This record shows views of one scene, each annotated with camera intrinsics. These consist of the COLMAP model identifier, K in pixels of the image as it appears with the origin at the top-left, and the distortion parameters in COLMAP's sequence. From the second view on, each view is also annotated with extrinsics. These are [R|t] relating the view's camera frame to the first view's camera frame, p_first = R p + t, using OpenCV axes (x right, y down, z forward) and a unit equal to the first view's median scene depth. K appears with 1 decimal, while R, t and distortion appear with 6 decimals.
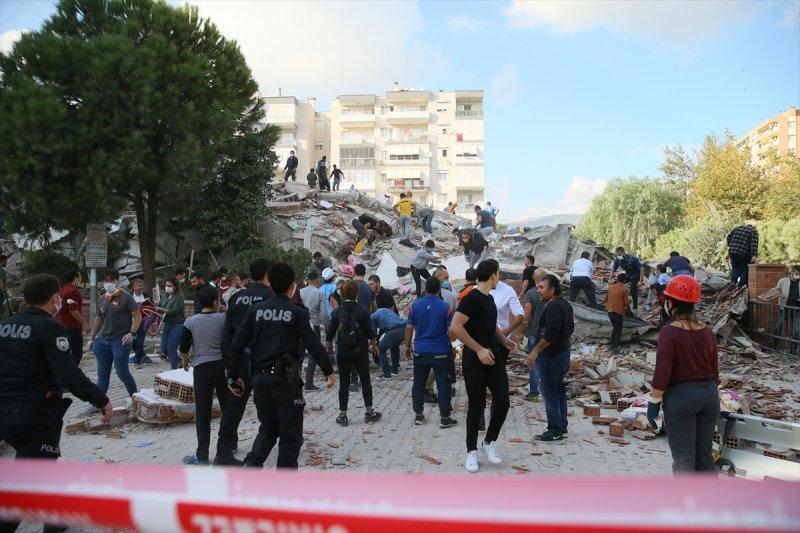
lens RADIAL K [[560.4, 0, 395.9], [0, 560.4, 265.3], [0, 0, 1]] dist [-0.070361, 0.053364]
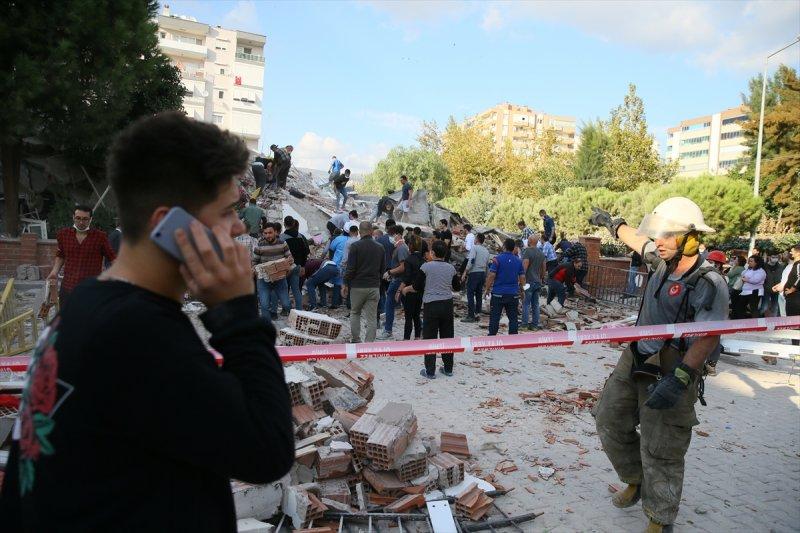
lens RADIAL K [[560.4, 0, 401.5], [0, 560.4, 265.4], [0, 0, 1]] dist [-0.070361, 0.053364]
pose [[0.885732, 0.030807, 0.463173, -0.069103], [-0.071067, 0.995032, 0.069720, 0.001059], [-0.458724, -0.094670, 0.883521, -0.004216]]
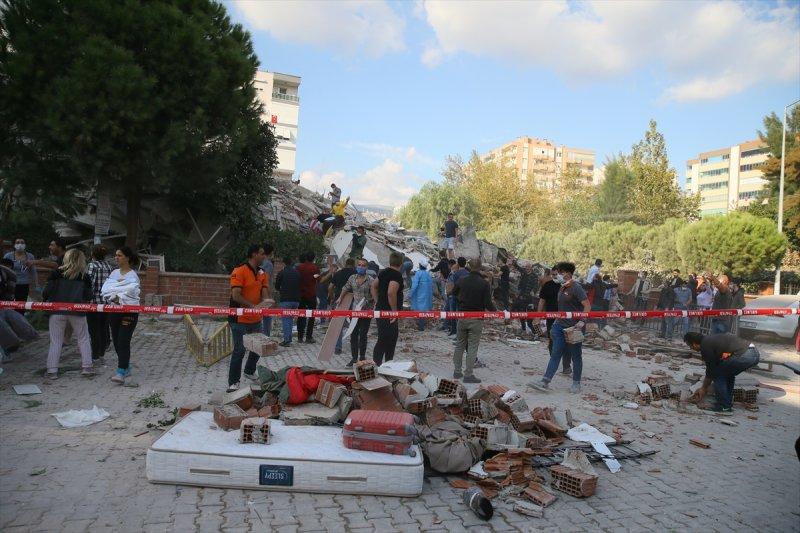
lens RADIAL K [[560.4, 0, 404.6], [0, 560.4, 262.4], [0, 0, 1]] dist [-0.070361, 0.053364]
pose [[0.897285, 0.059577, 0.437413, -0.098804], [-0.071726, 0.997360, 0.011291, 0.000854], [-0.435586, -0.041505, 0.899190, -0.019739]]
